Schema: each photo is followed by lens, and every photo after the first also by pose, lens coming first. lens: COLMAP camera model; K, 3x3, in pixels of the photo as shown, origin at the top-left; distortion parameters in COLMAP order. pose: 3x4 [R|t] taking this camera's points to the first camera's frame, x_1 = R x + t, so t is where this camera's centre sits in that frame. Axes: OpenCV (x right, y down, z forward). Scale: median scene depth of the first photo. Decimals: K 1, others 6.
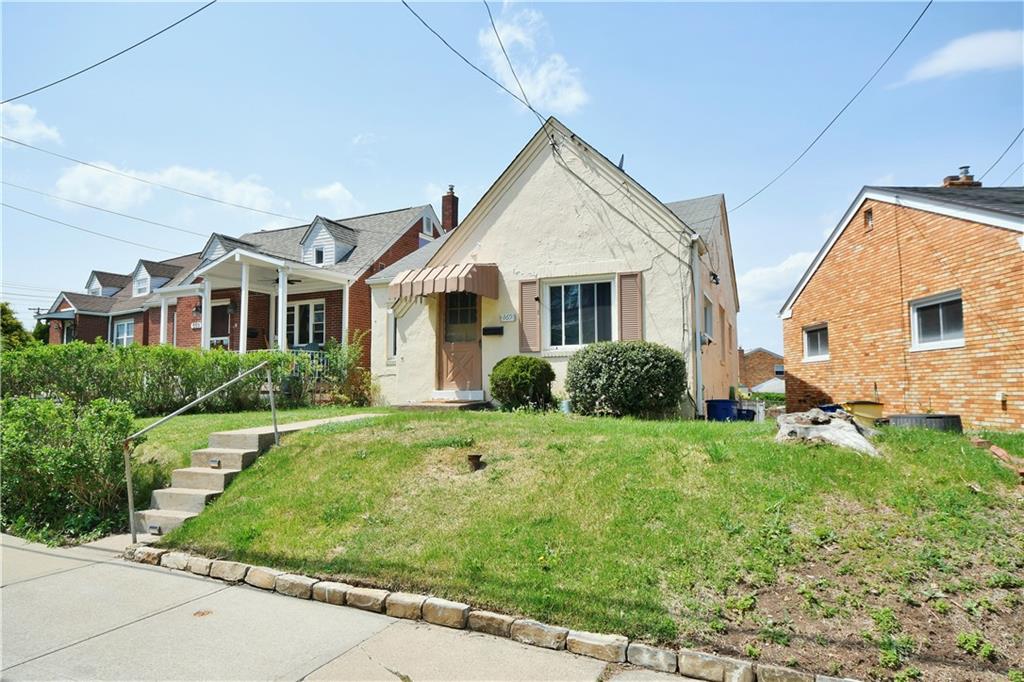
lens RADIAL K [[614.0, 0, 512.0], [0, 614.0, 341.0], [0, 0, 1]] dist [0.021674, 0.000307]
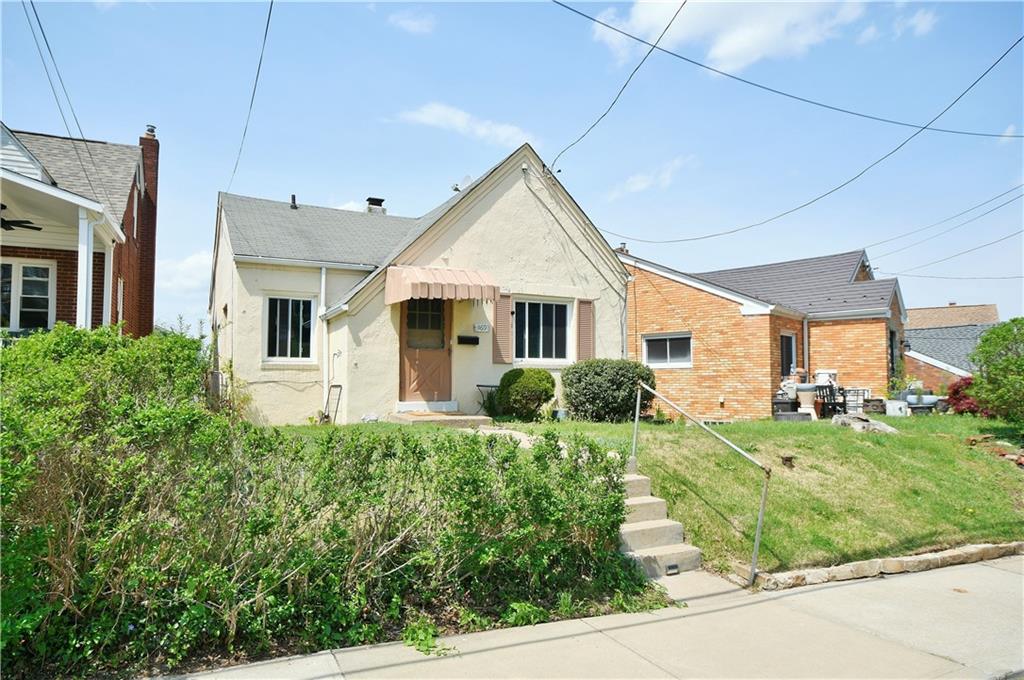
lens RADIAL K [[620.9, 0, 512.0], [0, 620.9, 340.0], [0, 0, 1]] dist [0.018027, -0.001889]
pose [[0.647624, 0.056385, 0.759871, -0.753832], [-0.059727, 0.997946, -0.023146, 0.001872], [-0.759615, -0.030395, 0.649662, 0.311243]]
